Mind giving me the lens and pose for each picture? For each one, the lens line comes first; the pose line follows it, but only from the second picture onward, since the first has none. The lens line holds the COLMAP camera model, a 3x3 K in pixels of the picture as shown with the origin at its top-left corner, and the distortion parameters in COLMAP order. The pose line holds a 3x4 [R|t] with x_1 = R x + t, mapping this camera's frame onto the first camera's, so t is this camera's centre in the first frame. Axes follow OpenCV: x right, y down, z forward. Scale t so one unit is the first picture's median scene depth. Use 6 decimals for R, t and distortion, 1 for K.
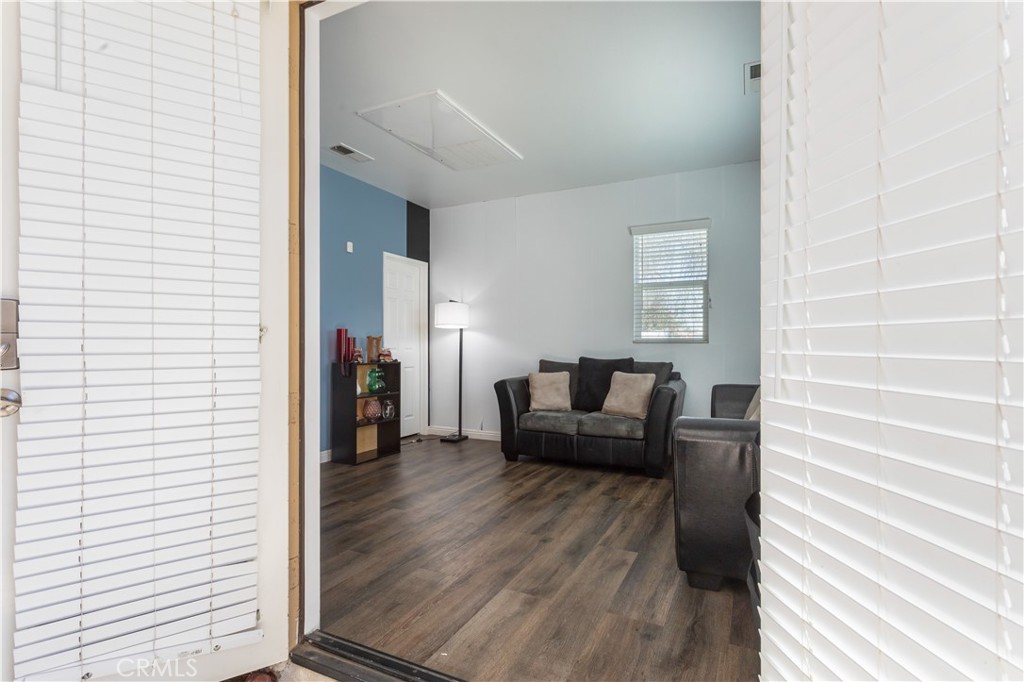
lens RADIAL K [[490.9, 0, 511.7], [0, 490.9, 343.9], [0, 0, 1]] dist [0.016945, -0.000194]
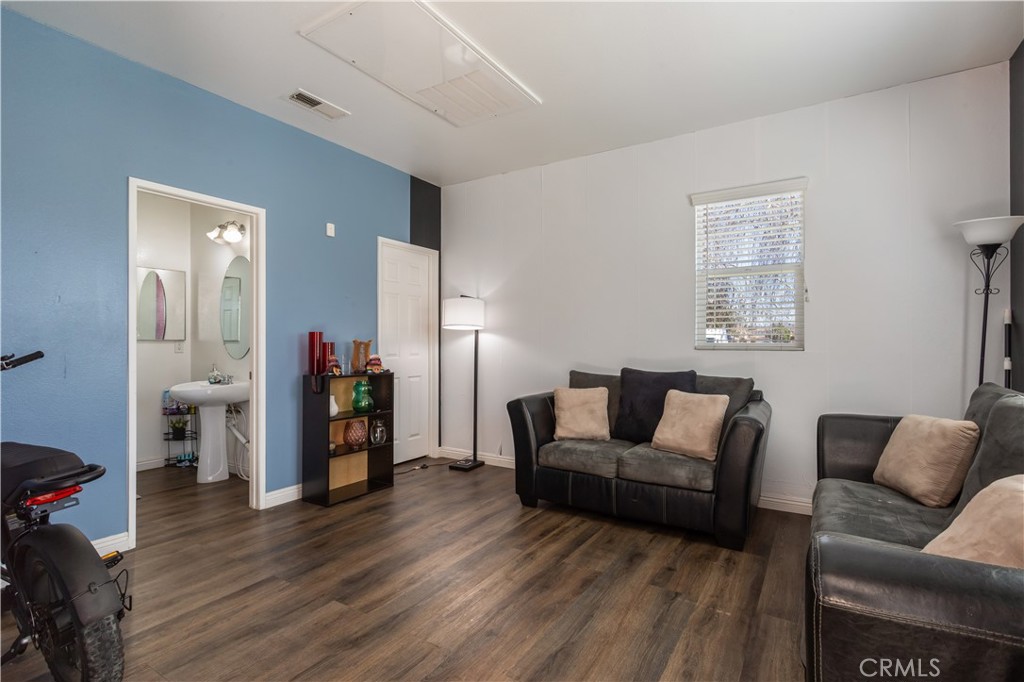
lens RADIAL K [[490.9, 0, 511.1], [0, 490.9, 337.6], [0, 0, 1]] dist [0.016945, -0.000194]
pose [[0.994623, 0.000229, -0.103562, 0.050127], [-0.001100, 0.999964, -0.008360, -0.014599], [0.103556, 0.008429, 0.994588, 0.242217]]
